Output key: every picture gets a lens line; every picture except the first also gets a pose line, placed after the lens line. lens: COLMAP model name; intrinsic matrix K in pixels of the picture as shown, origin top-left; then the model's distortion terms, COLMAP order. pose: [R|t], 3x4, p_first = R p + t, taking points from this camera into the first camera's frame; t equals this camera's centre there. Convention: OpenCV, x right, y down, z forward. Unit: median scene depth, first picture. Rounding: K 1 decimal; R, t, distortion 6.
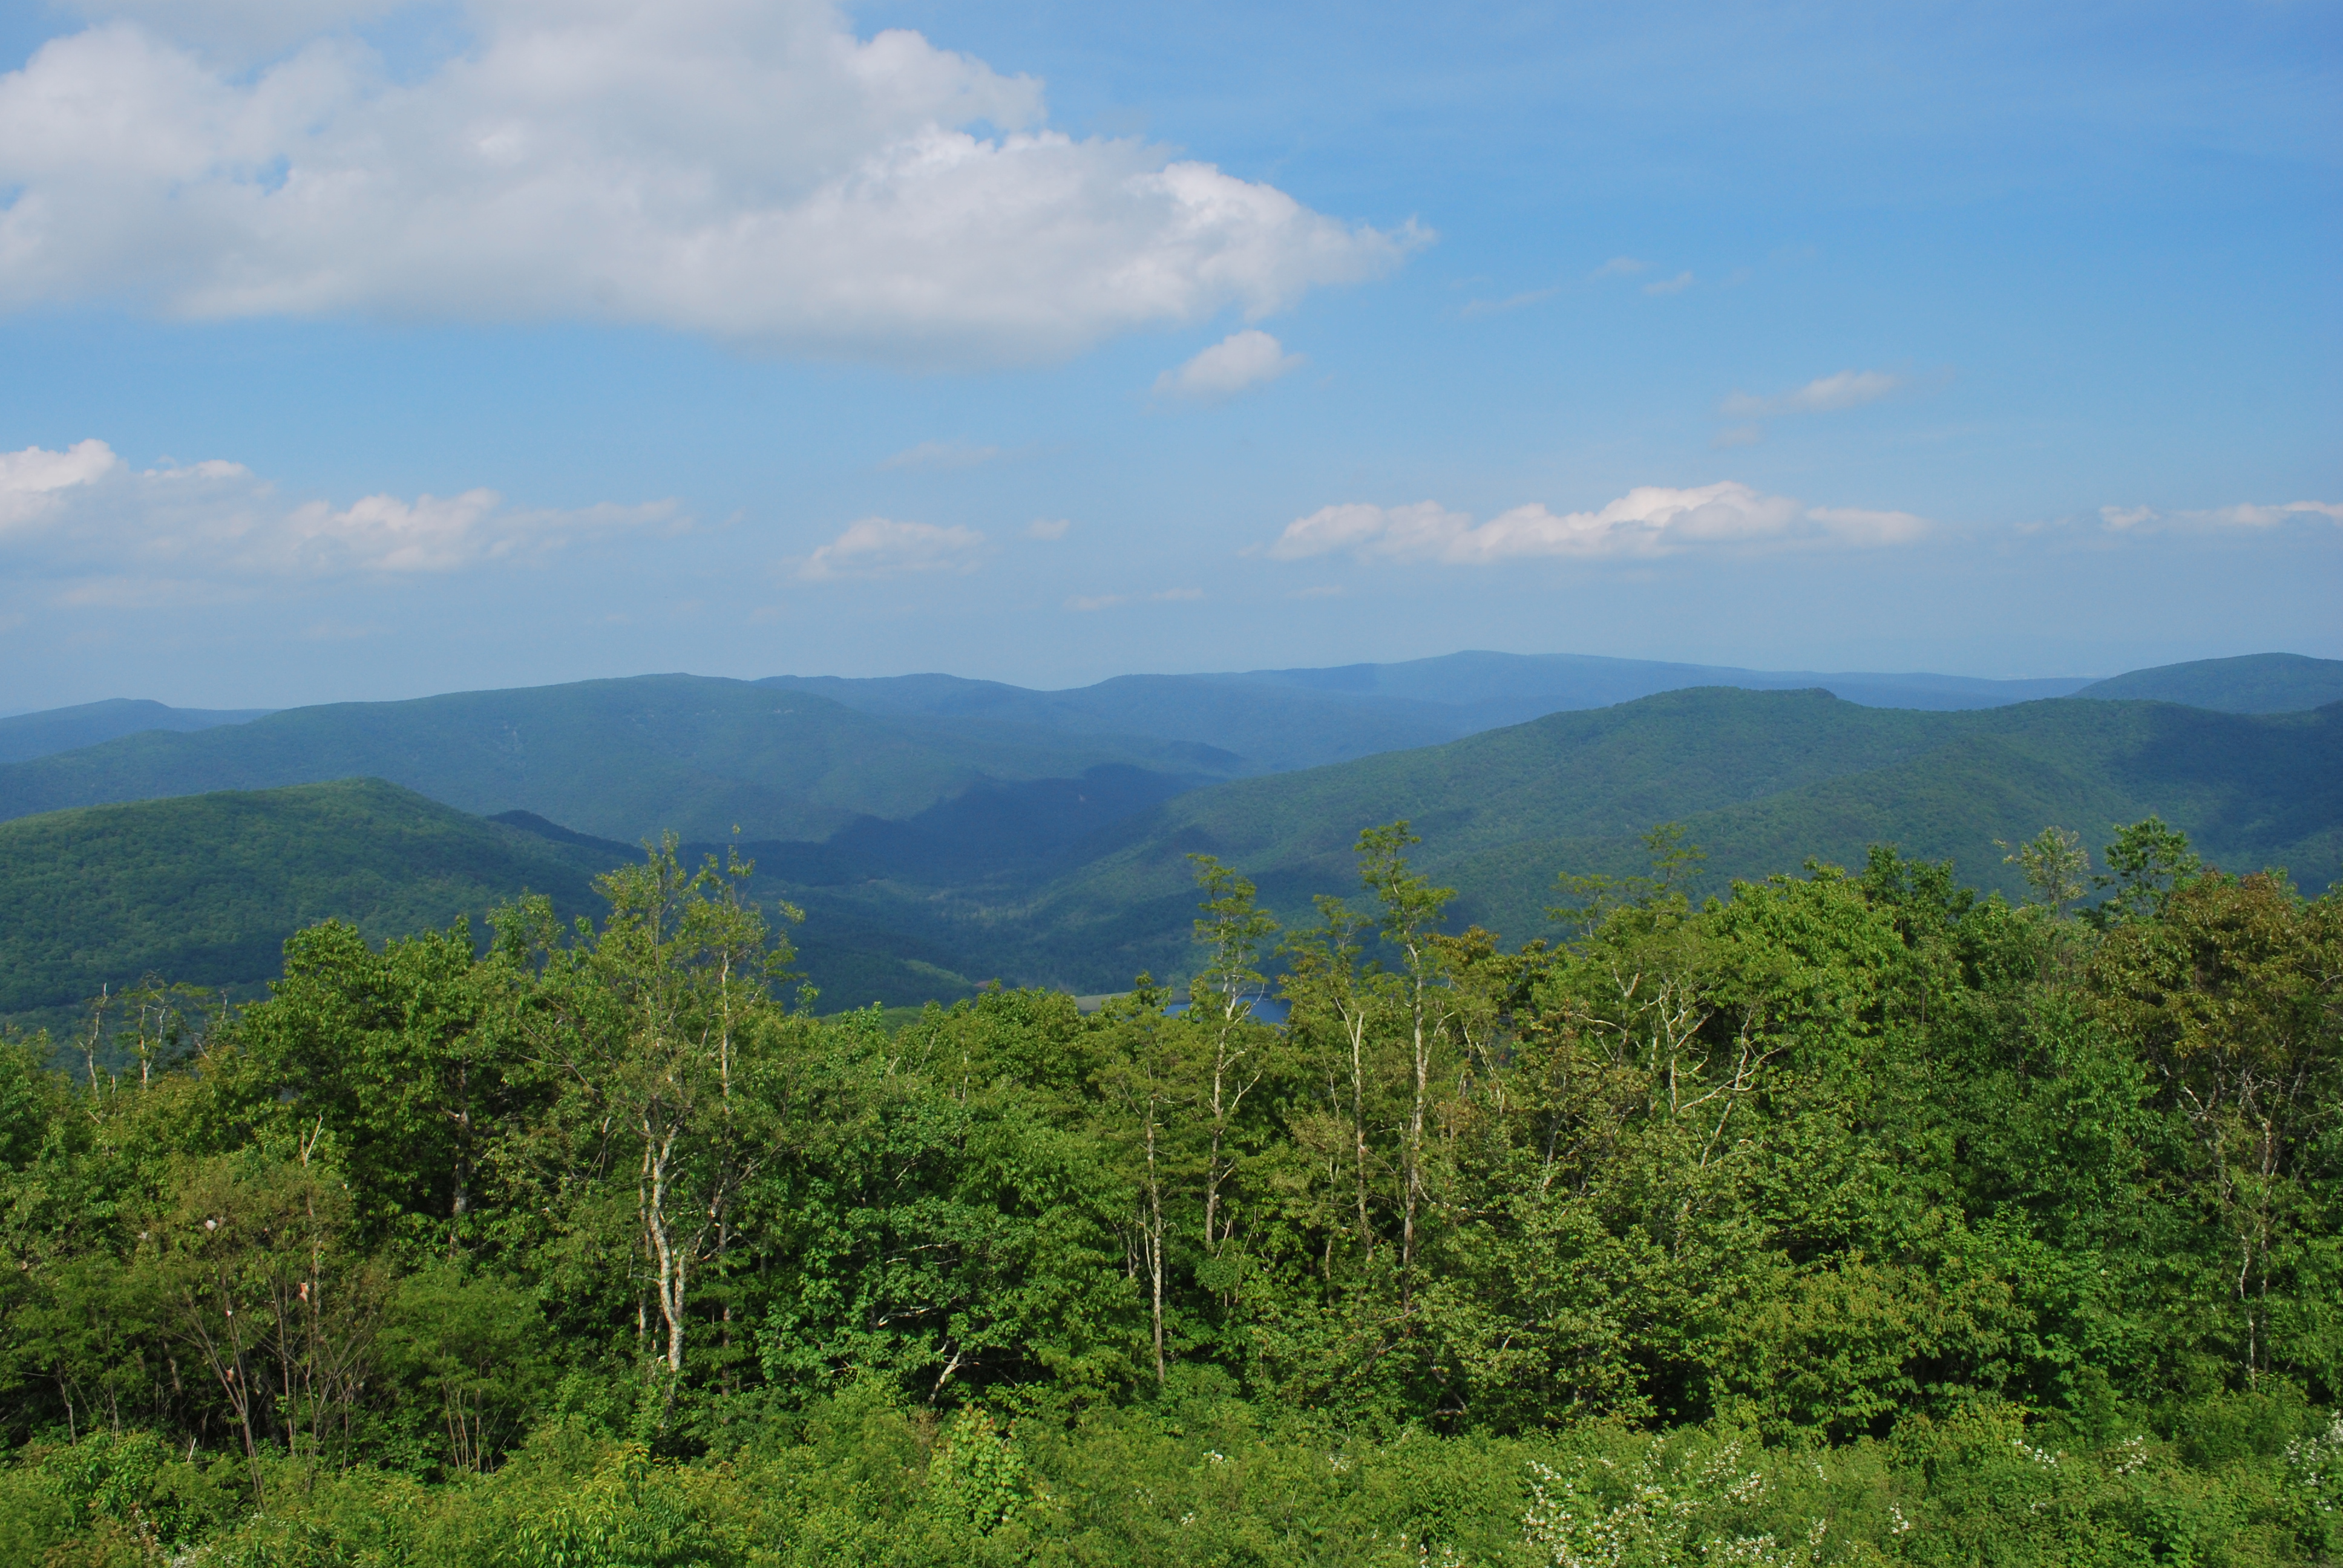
lens RADIAL K [[1897.7, 0, 1170.9], [0, 1897.7, 789.5], [0, 0, 1]] dist [-0.005001, -0.000473]
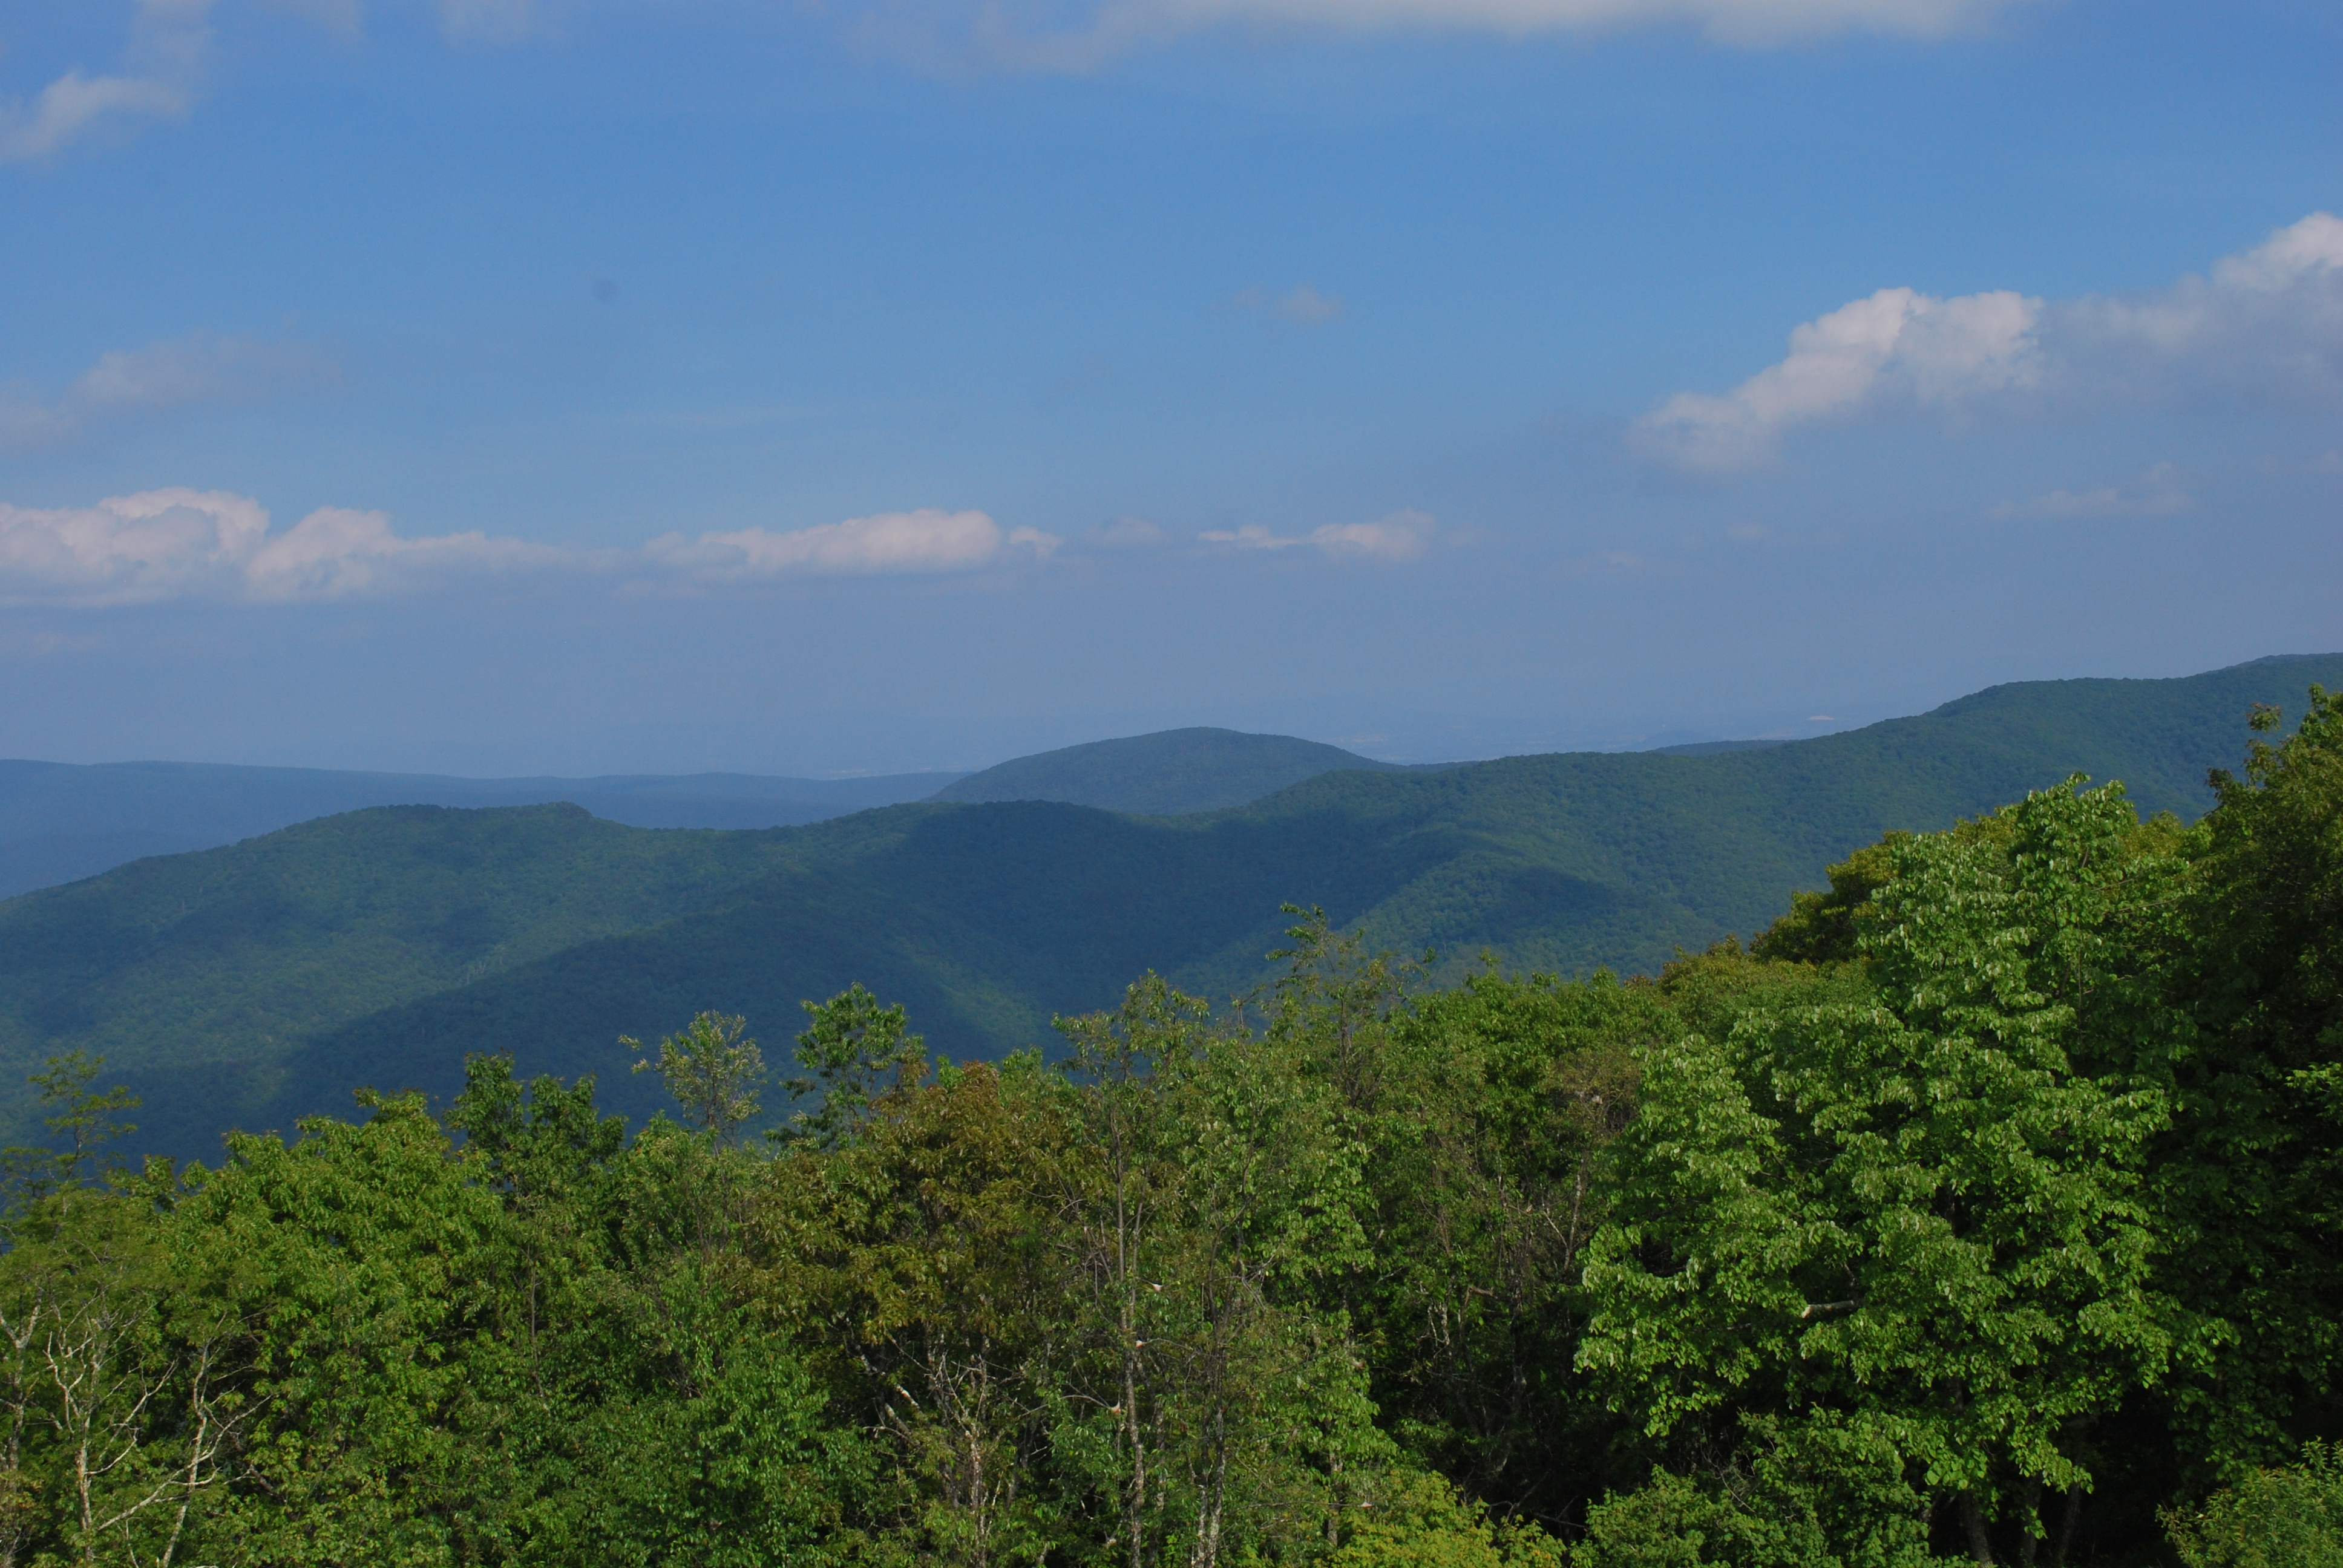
lens RADIAL K [[3032.1, 0, 1171.7], [0, 3032.1, 779.5], [0, 0, 1]] dist [0.045755, 0.000000]
pose [[0.899233, -0.035436, 0.436032, 0.151014], [0.061127, 0.997114, -0.045028, -0.003935], [-0.433178, 0.067144, 0.898804, -0.032682]]
